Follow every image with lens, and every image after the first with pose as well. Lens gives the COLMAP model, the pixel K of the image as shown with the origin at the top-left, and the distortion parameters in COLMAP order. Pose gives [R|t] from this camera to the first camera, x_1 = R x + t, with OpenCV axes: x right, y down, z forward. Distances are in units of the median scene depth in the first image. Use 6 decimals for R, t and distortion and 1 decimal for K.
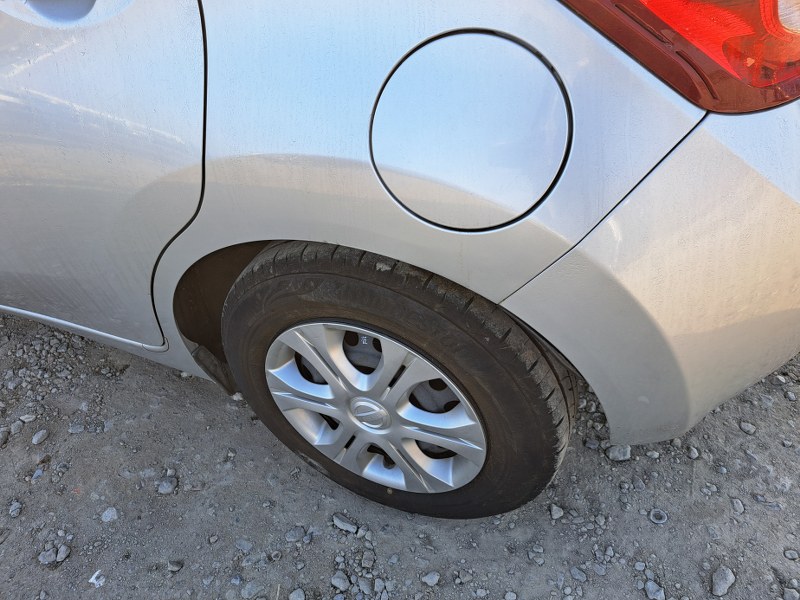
lens RADIAL K [[576.4, 0, 393.9], [0, 576.4, 296.4], [0, 0, 1]] dist [0.026881, -0.012797]
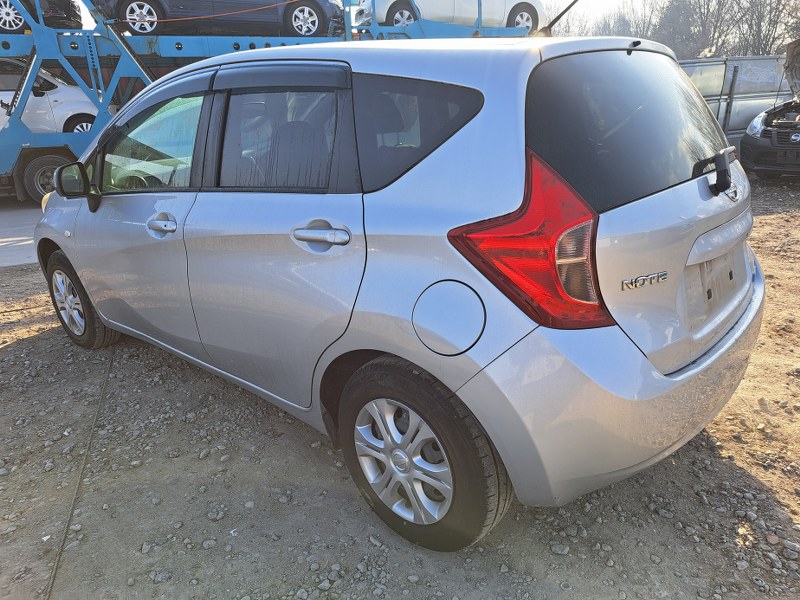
lens RADIAL K [[576.4, 0, 402.0], [0, 576.4, 293.1], [0, 0, 1]] dist [0.026881, -0.012797]
pose [[0.943054, 0.165187, -0.288727, 0.411332], [-0.254751, 0.916792, -0.307563, 0.285927], [0.213897, 0.363602, 0.906665, -0.861555]]
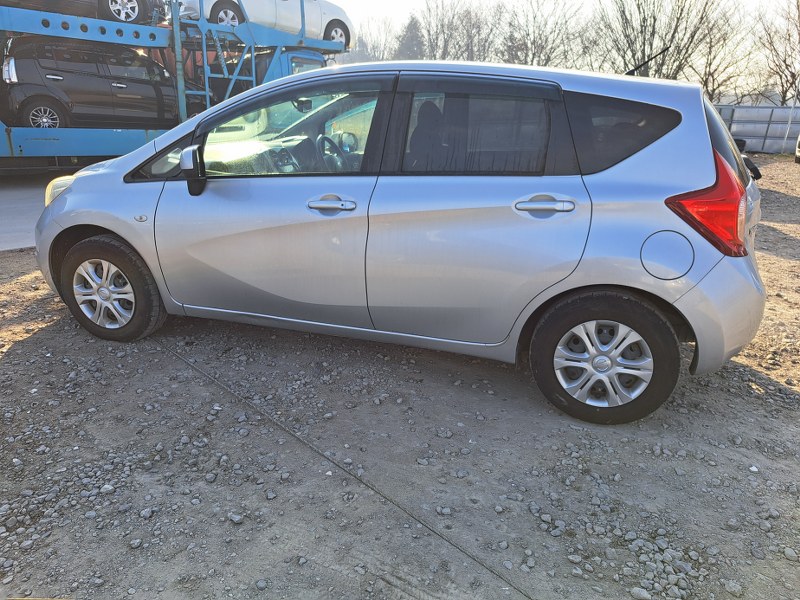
lens RADIAL K [[576.4, 0, 395.5], [0, 576.4, 295.8], [0, 0, 1]] dist [0.026881, -0.012797]
pose [[0.986148, 0.106958, 0.126773, -1.353767], [-0.051090, 0.923025, -0.381333, 0.985063], [-0.157801, 0.369574, 0.915704, -1.381089]]
